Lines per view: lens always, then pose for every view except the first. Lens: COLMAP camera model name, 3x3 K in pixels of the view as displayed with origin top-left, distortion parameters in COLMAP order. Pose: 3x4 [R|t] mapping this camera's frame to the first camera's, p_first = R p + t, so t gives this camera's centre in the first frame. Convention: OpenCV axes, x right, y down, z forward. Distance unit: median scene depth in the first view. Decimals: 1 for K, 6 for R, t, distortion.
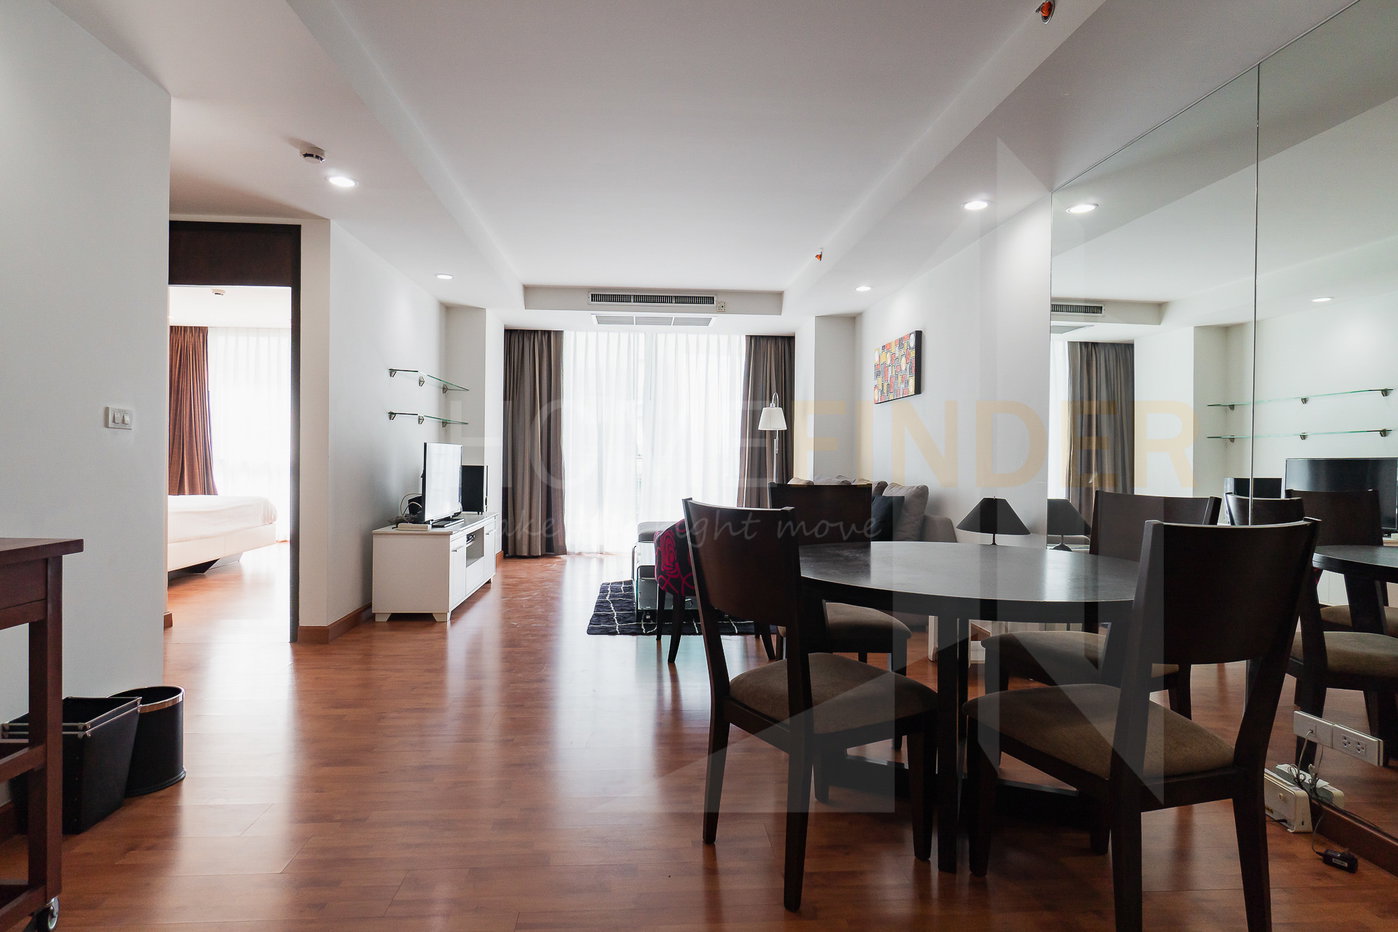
lens RADIAL K [[730.3, 0, 700.6], [0, 730.3, 461.5], [0, 0, 1]] dist [-0.001325, -0.001507]
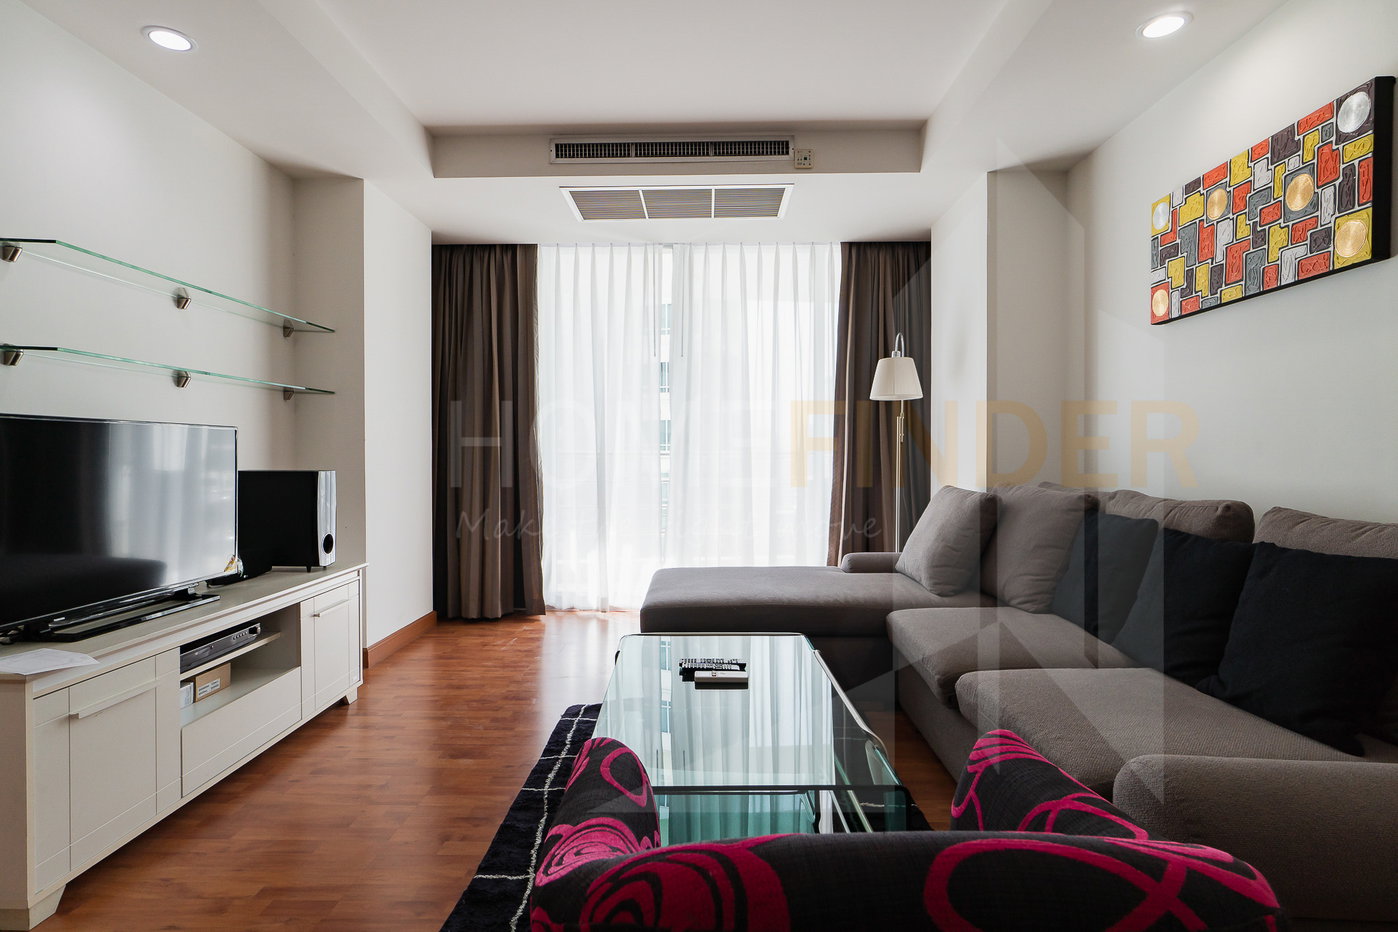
lens RADIAL K [[730.3, 0, 687.8], [0, 730.3, 464.2], [0, 0, 1]] dist [-0.001325, -0.001507]
pose [[0.993860, -0.011271, -0.110065, 0.001587], [0.012258, 0.999890, 0.008300, -0.000059], [0.109959, -0.009599, 0.993890, 0.471112]]
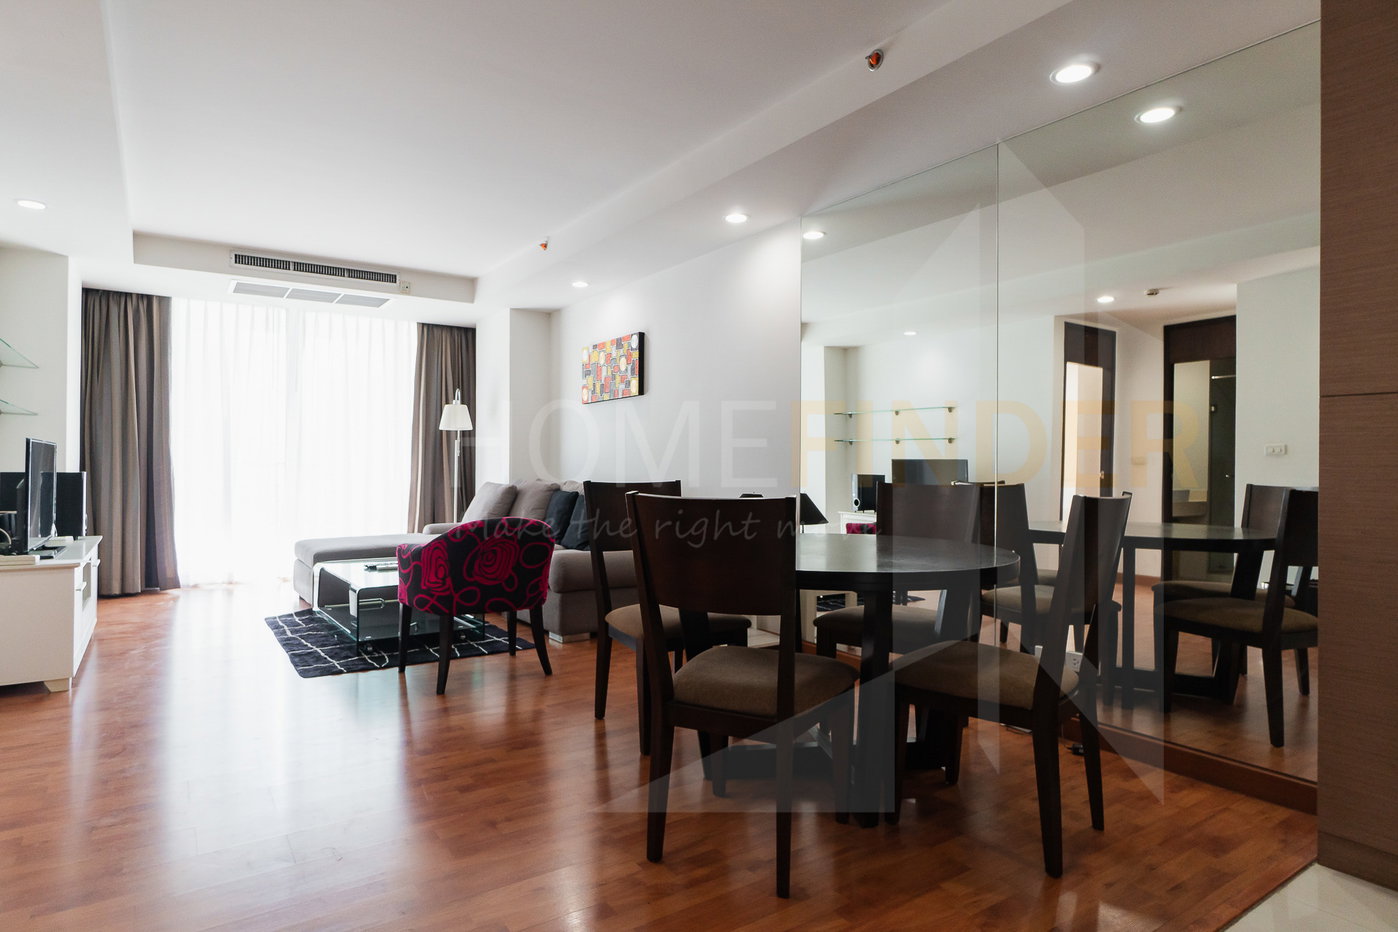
lens RADIAL K [[771.9, 0, 691.3], [0, 771.9, 461.5], [0, 0, 1]] dist [0.000637, -0.001532]
pose [[0.873098, -0.005167, 0.487518, -0.123591], [0.009528, 0.999934, -0.006466, 0.005068], [-0.487452, 0.010291, 0.873089, 0.030823]]
